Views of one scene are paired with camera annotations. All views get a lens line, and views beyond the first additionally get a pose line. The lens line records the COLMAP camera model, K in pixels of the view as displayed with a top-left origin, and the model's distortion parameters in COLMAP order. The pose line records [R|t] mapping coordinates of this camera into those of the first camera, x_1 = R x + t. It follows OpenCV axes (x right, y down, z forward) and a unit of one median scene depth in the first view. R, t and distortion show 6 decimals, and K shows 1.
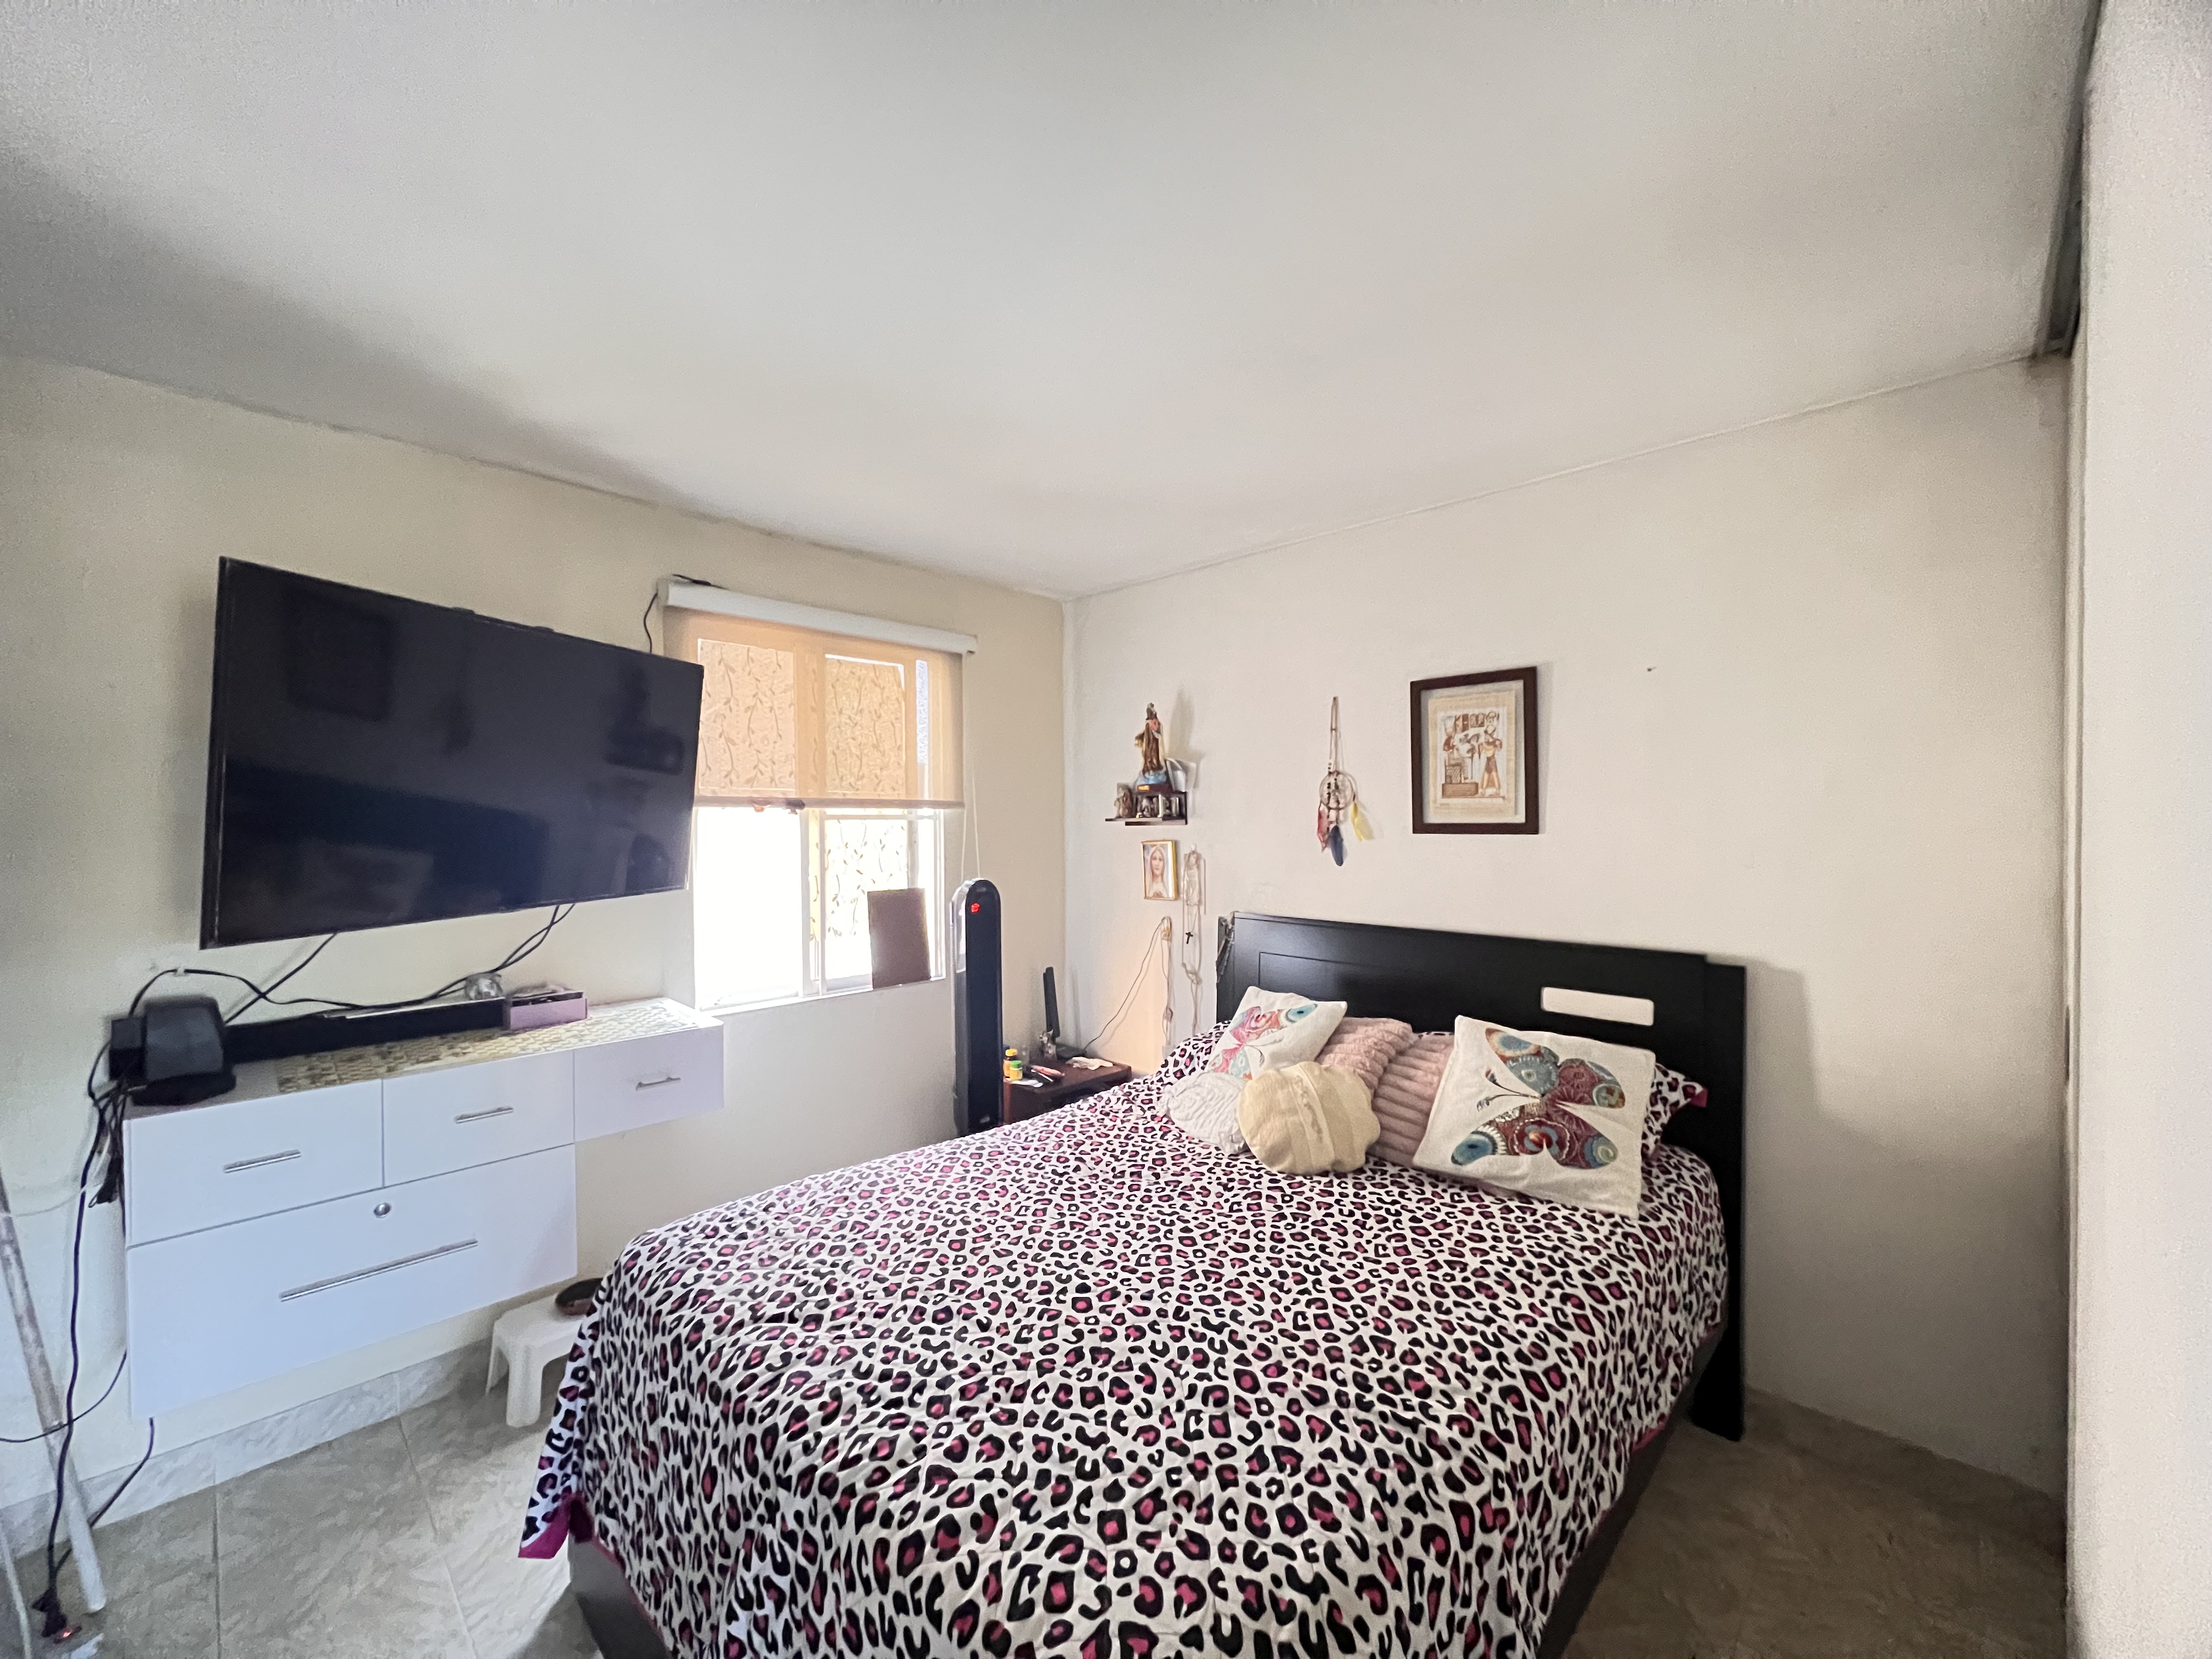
lens RADIAL K [[882.7, 0, 1108.0], [0, 882.7, 836.7], [0, 0, 1]] dist [-0.003470, -0.000356]
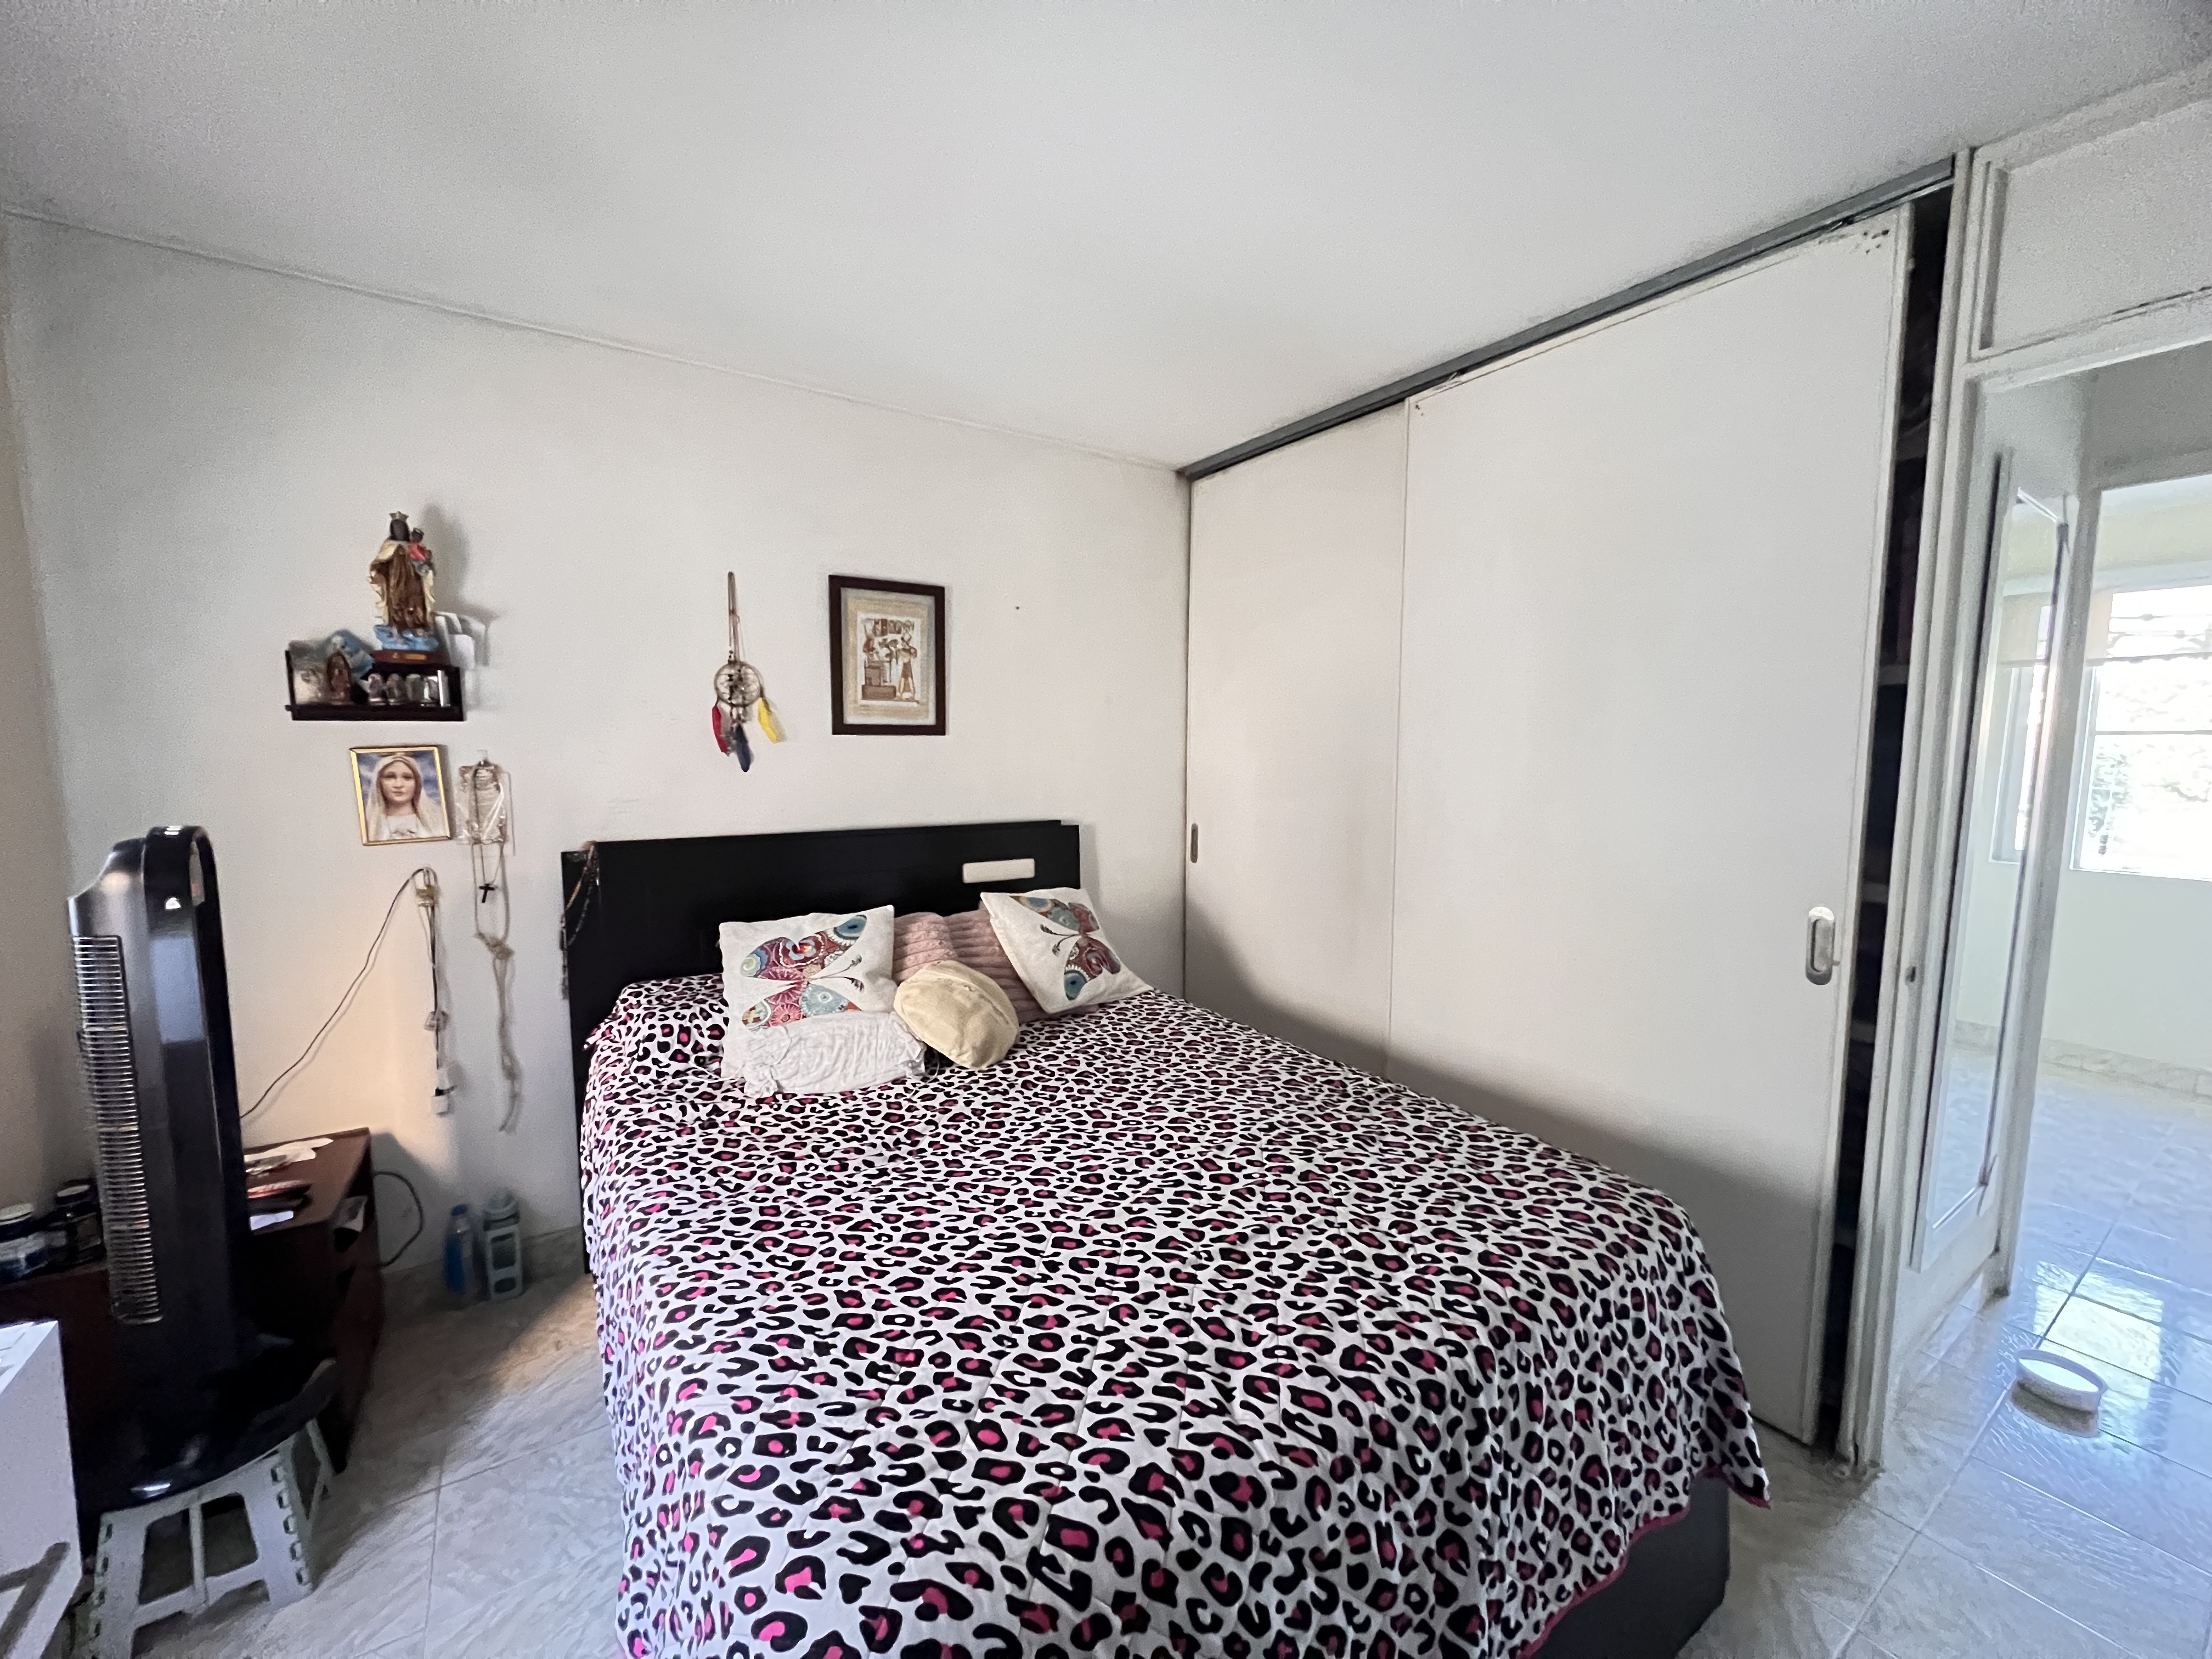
lens RADIAL K [[882.7, 0, 1110.6], [0, 882.7, 822.6], [0, 0, 1]] dist [-0.003470, -0.000356]
pose [[0.204655, -0.077799, 0.975738, -0.577457], [0.018656, 0.996965, 0.075579, 0.026976], [-0.978656, 0.002736, 0.205485, 0.526272]]
